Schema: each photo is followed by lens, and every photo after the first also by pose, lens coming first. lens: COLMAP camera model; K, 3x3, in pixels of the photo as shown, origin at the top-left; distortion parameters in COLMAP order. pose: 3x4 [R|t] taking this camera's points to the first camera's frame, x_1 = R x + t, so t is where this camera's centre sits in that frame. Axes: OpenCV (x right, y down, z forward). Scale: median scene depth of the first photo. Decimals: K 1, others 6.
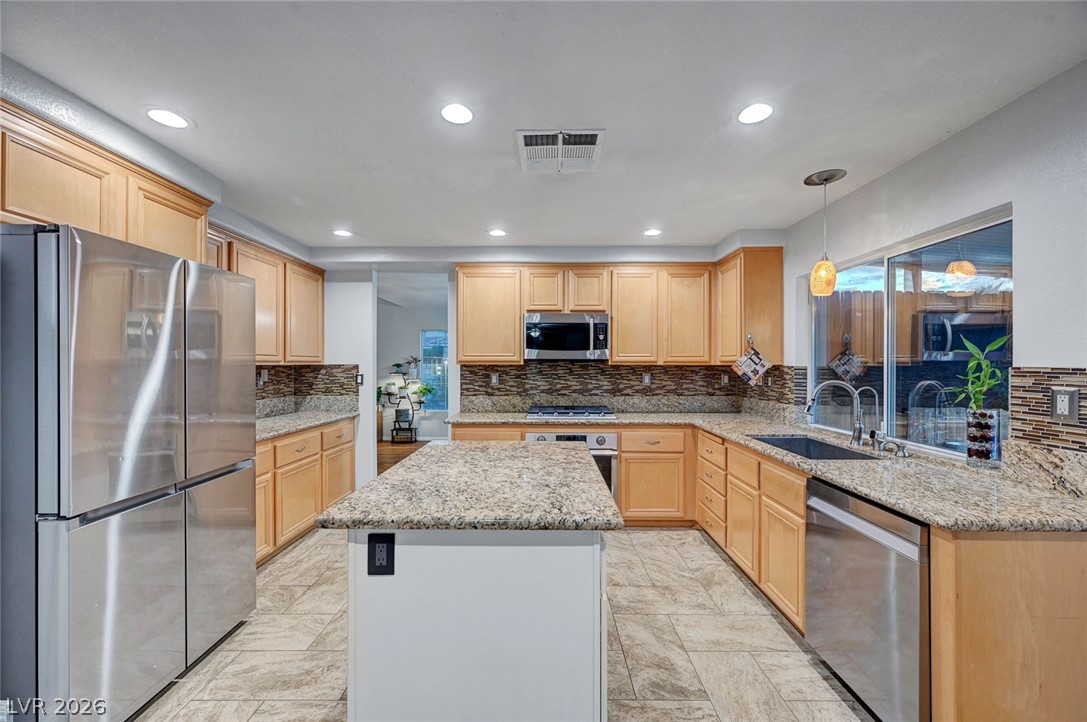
lens RADIAL K [[427.1, 0, 543.5], [0, 427.1, 364.8], [0, 0, 1]] dist [0.000540, 0.000291]
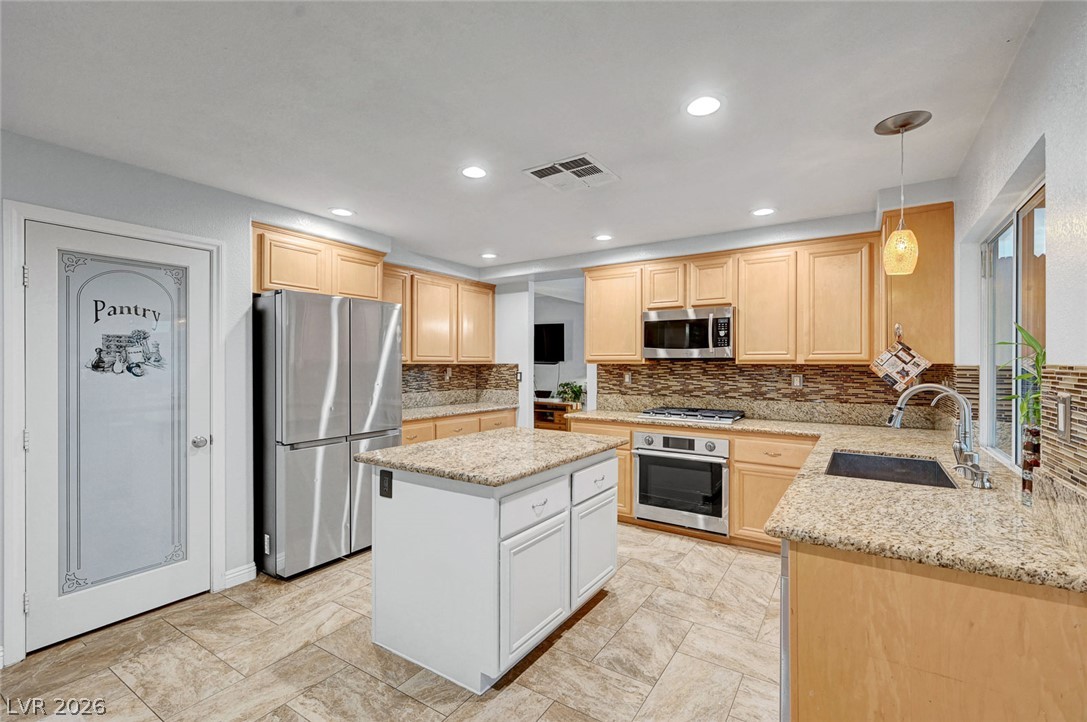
lens RADIAL K [[479.8, 0, 546.1], [0, 479.8, 363.8], [0, 0, 1]] dist [0.001895, 0.000452]
pose [[0.841477, -0.000149, -0.540293, 0.393908], [-0.000815, 0.999998, -0.001545, 0.001772], [0.540293, 0.001741, 0.841475, -0.061254]]
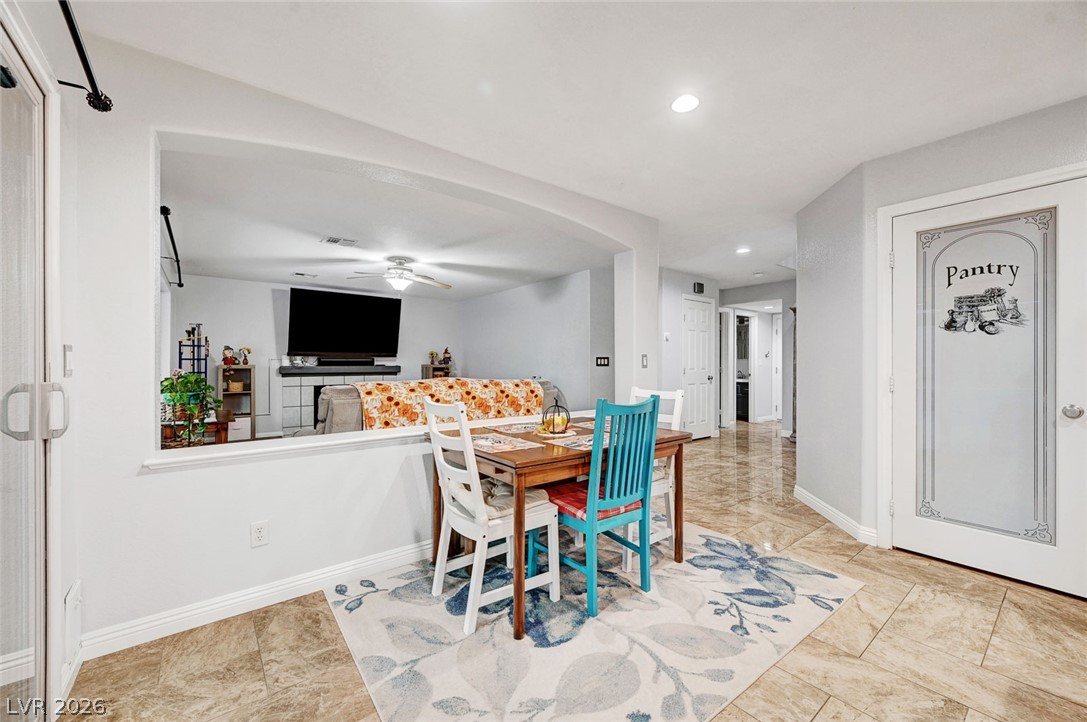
lens RADIAL K [[430.0, 0, 544.9], [0, 430.0, 363.6], [0, 0, 1]] dist [0.002378, -0.000038]
pose [[-0.779907, 0.001261, -0.625895, 0.413613], [-0.001357, 0.999992, 0.003706, 0.062964], [0.625895, 0.003739, -0.779899, 0.304708]]
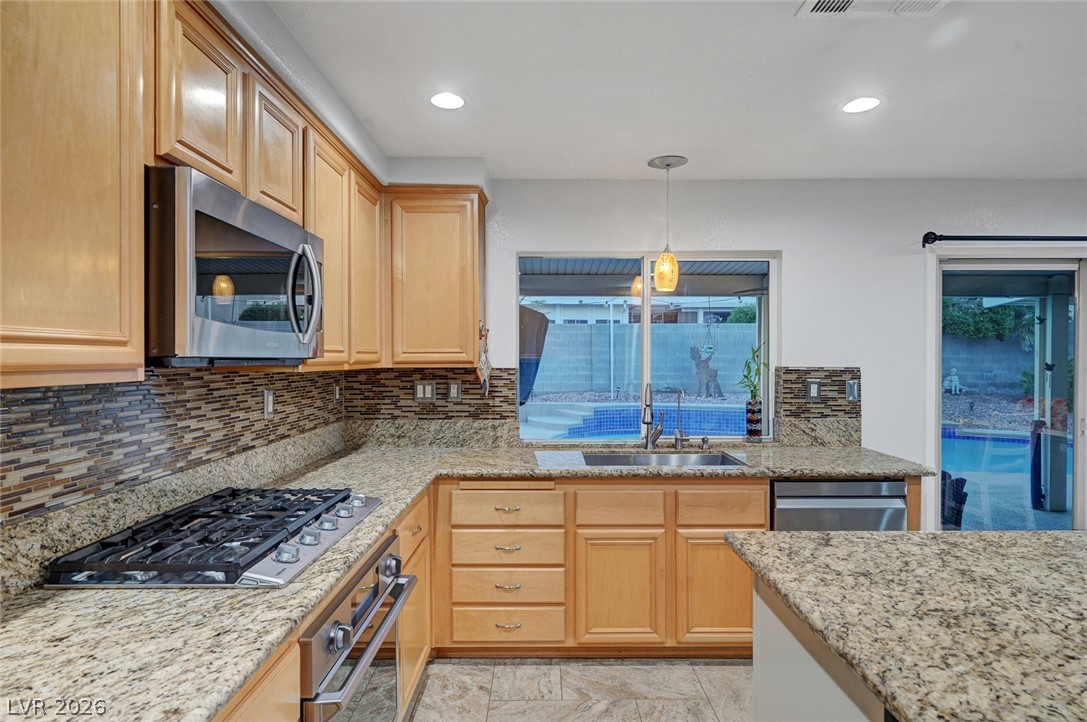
lens RADIAL K [[586.2, 0, 541.9], [0, 586.2, 362.0], [0, 0, 1]] dist [-0.000830, 0.000556]
pose [[-0.006874, -0.008877, 0.999937, -0.403878], [0.002590, 0.999957, 0.008894, -0.014449], [-0.999973, 0.002651, -0.006850, 0.860164]]
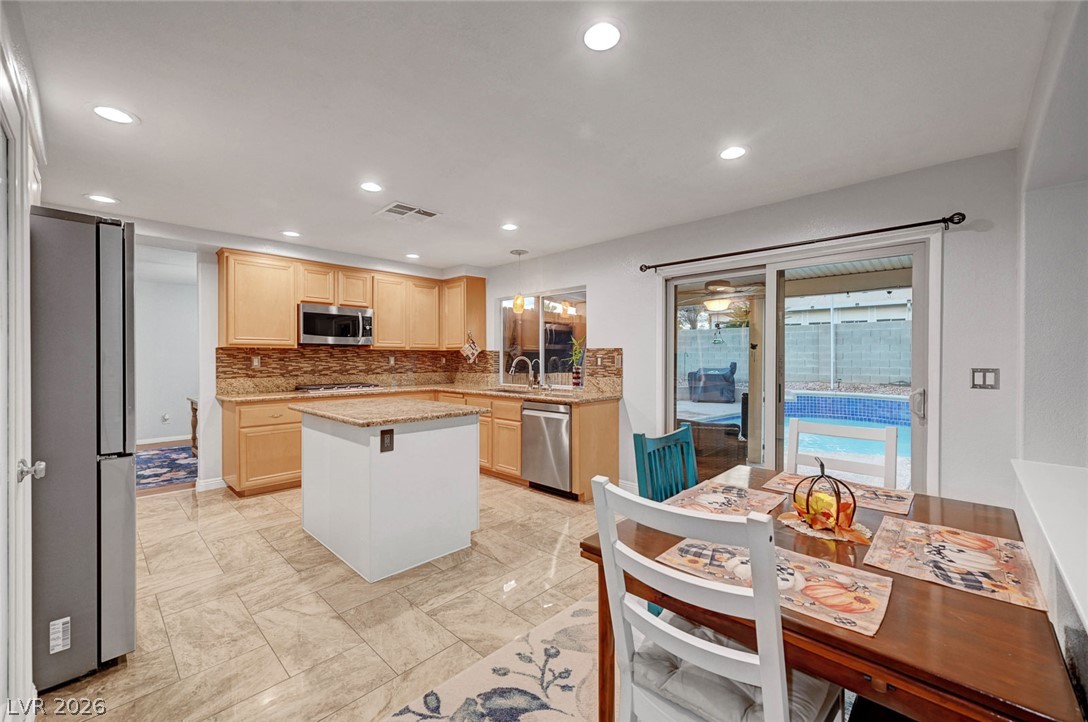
lens RADIAL K [[435.8, 0, 542.8], [0, 435.8, 359.7], [0, 0, 1]] dist [0.000061, 0.000173]
pose [[0.690557, -0.003810, 0.723268, -0.477526], [0.001275, 0.999991, 0.004050, 0.029324], [-0.723277, -0.001874, 0.690556, -0.304363]]
